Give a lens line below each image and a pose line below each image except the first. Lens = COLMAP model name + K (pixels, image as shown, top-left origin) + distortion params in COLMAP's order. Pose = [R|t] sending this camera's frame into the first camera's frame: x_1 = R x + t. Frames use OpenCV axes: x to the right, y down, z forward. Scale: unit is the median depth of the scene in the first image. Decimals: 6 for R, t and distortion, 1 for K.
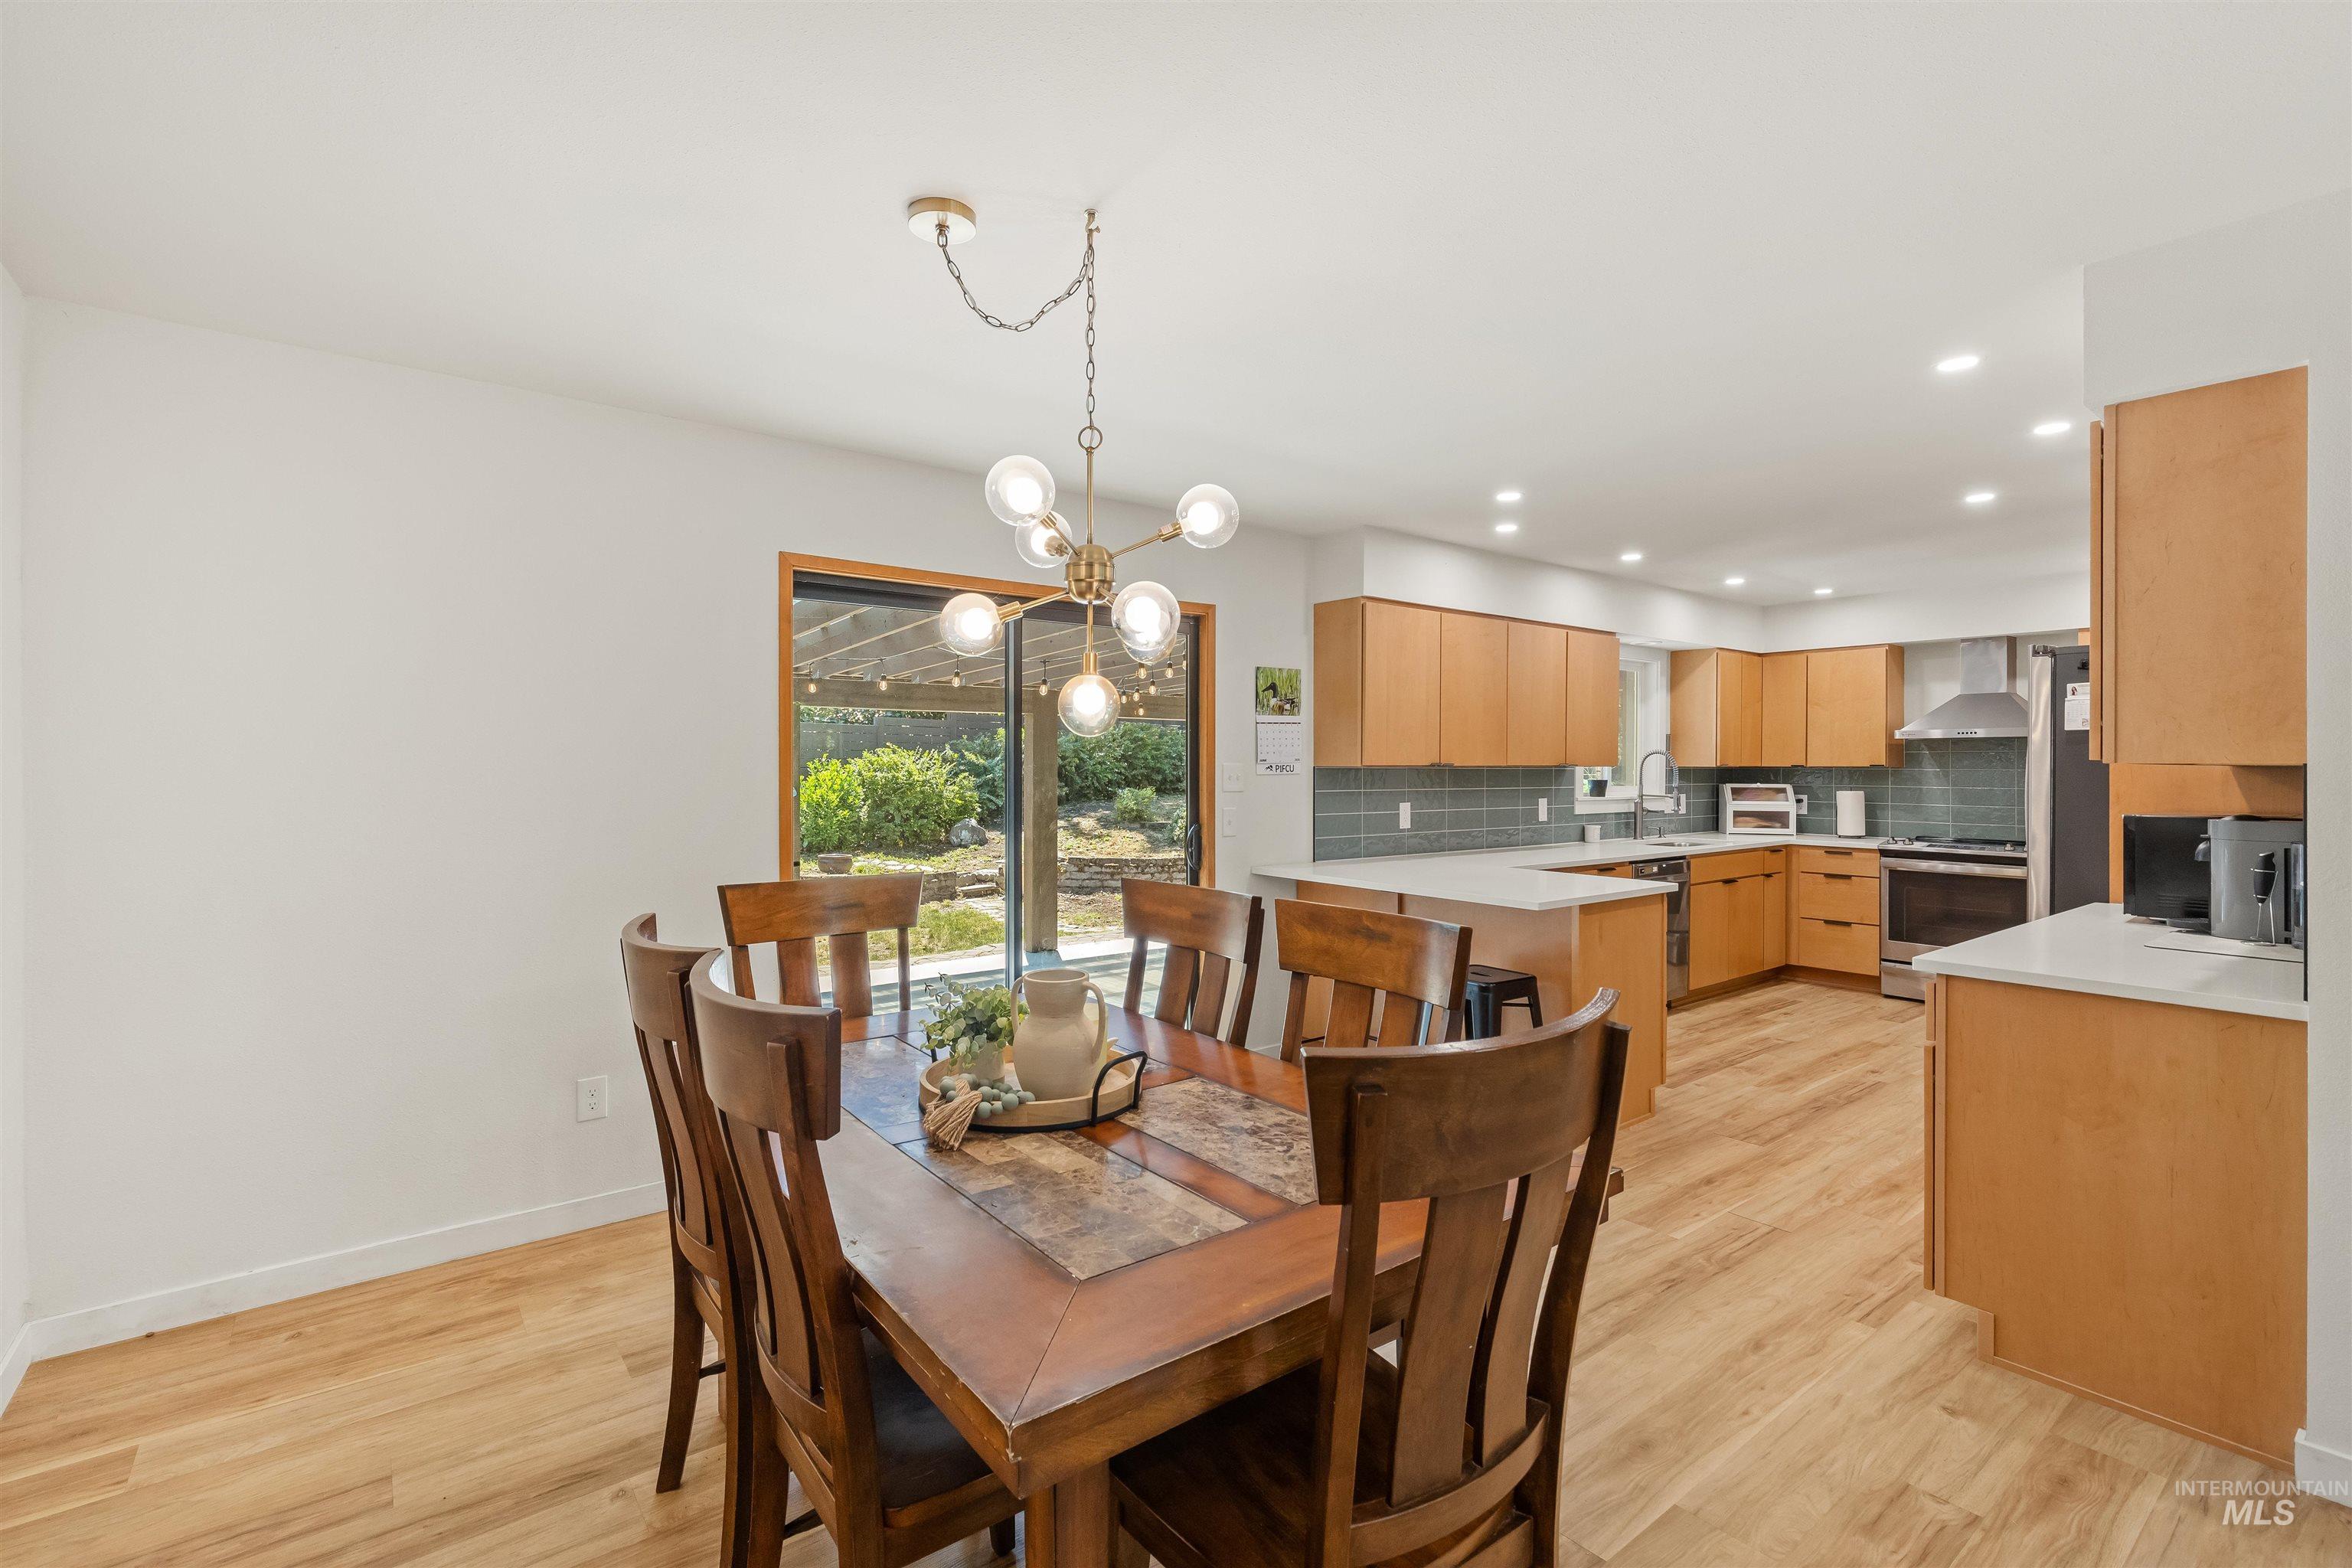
lens RADIAL K [[1063.7, 0, 1171.5], [0, 1063.7, 771.8], [0, 0, 1]] dist [-0.000279, -0.000790]
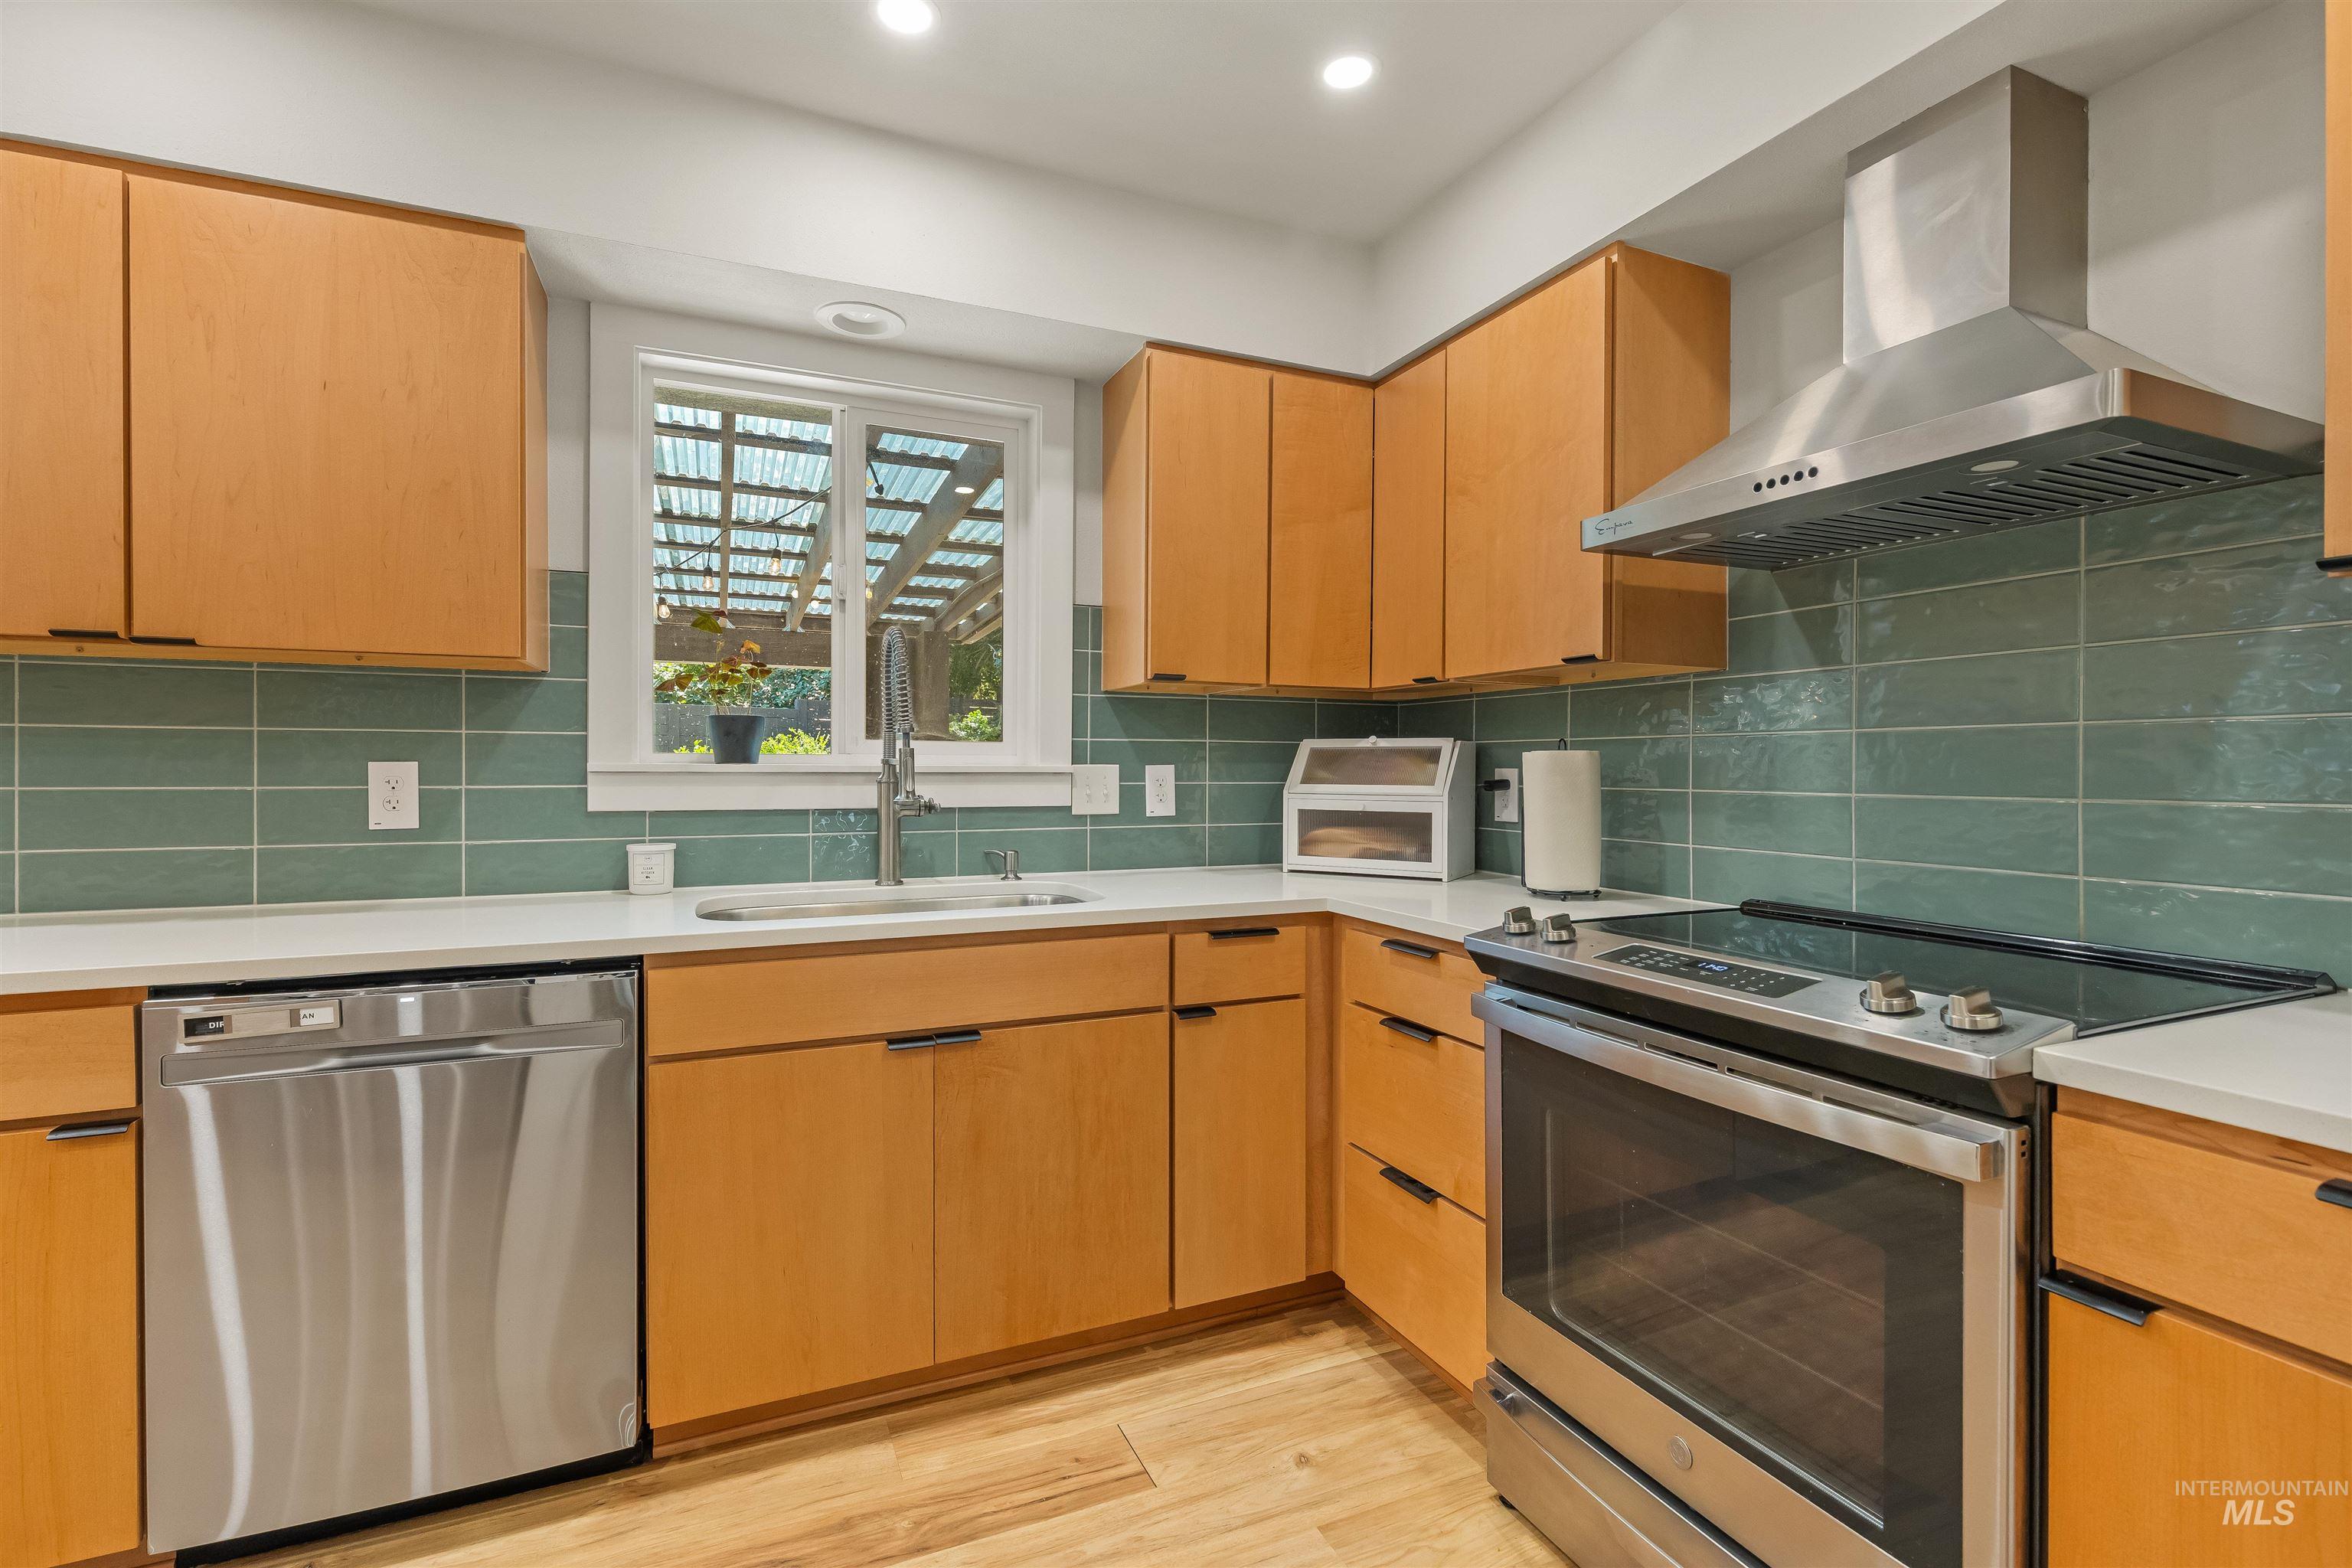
lens RADIAL K [[1063.7, 0, 1171.5], [0, 1063.7, 771.8], [0, 0, 1]] dist [-0.000279, -0.000790]
pose [[0.972746, 0.000027, -0.231872, 0.598419], [-0.001379, 0.999983, -0.005668, 0.026540], [0.231868, 0.005833, 0.972730, 0.655943]]
